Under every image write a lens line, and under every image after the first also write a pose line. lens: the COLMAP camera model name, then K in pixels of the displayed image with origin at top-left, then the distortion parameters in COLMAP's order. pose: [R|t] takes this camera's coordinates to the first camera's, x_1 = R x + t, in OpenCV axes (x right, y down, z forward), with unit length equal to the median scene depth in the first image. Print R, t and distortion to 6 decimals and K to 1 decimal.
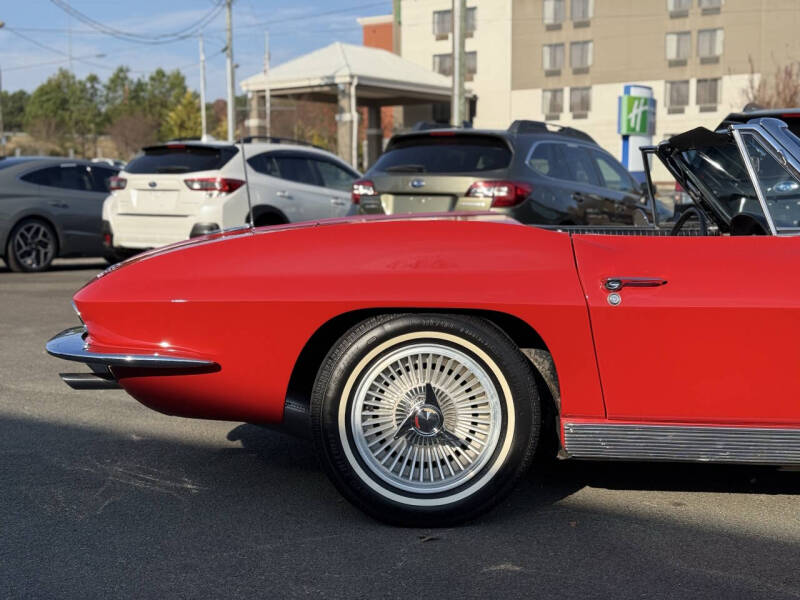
lens RADIAL K [[1302.1, 0, 418.0], [0, 1302.1, 297.1], [0, 0, 1]] dist [0.259608, -0.578052]
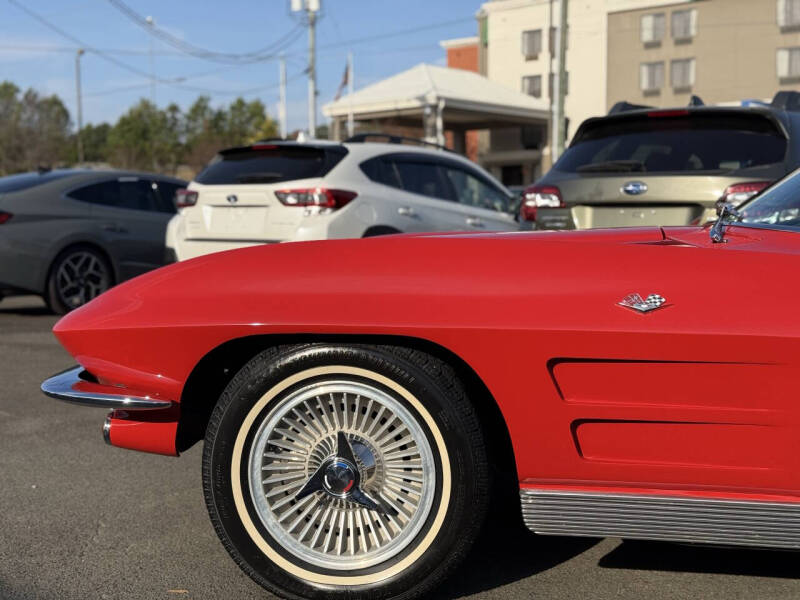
lens RADIAL K [[1302.1, 0, 418.0], [0, 1302.1, 297.1], [0, 0, 1]] dist [0.259608, -0.578052]
pose [[0.998369, 0.001648, -0.057075, -0.047086], [-0.002928, 0.999746, -0.022350, -0.012269], [0.057024, 0.022481, 0.998120, 0.232067]]
